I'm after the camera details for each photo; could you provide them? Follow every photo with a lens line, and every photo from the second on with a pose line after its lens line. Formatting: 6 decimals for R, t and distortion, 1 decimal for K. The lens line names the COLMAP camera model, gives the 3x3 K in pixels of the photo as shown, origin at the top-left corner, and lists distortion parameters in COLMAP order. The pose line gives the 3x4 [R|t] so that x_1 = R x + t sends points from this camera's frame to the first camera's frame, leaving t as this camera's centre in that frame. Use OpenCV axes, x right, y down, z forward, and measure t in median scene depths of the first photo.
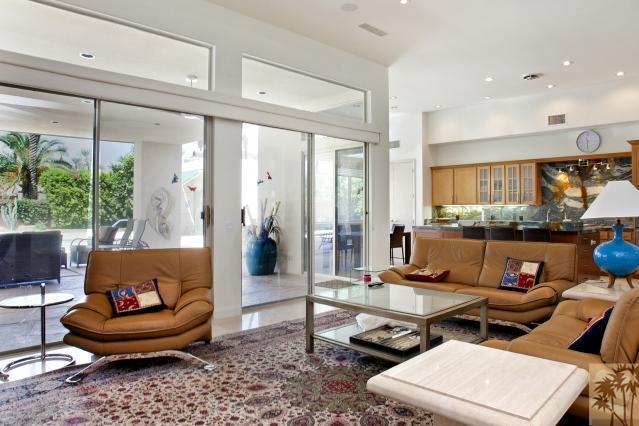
lens RADIAL K [[457.9, 0, 321.4], [0, 457.9, 203.6], [0, 0, 1]] dist [-0.058255, 0.000998]
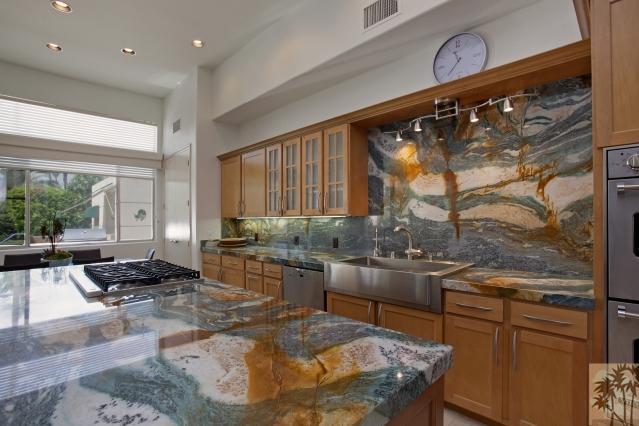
lens RADIAL K [[313.9, 0, 323.5], [0, 313.9, 216.2], [0, 0, 1]] dist [-0.037966, 0.000191]
pose [[0.999320, -0.008120, 0.035967, 0.444276], [0.008021, 0.999964, 0.002887, 0.002558], [-0.035989, -0.002596, 0.999349, 0.696675]]
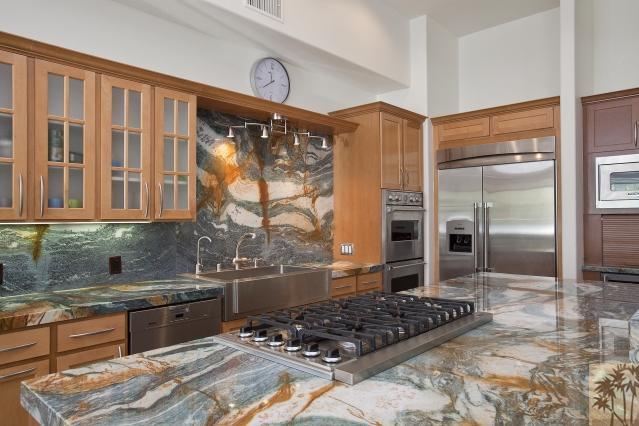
lens RADIAL K [[430.8, 0, 319.5], [0, 430.8, 213.0], [0, 0, 1]] dist [0.002064, 0.000368]
pose [[-0.054297, 0.015885, 0.998398, 0.153983], [-0.006184, 0.999849, -0.016245, 0.001625], [-0.998506, -0.007056, -0.054190, 0.940776]]
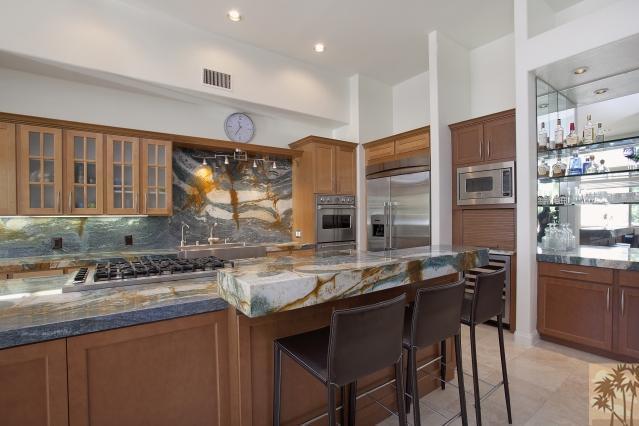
lens RADIAL K [[304.6, 0, 326.3], [0, 304.6, 218.1], [0, 0, 1]] dist [-0.023881, 0.000414]
pose [[0.148764, -0.006239, 0.988853, 0.127658], [-0.003012, 0.999973, 0.006762, 0.003427], [-0.988868, -0.003984, 0.148741, 0.762003]]
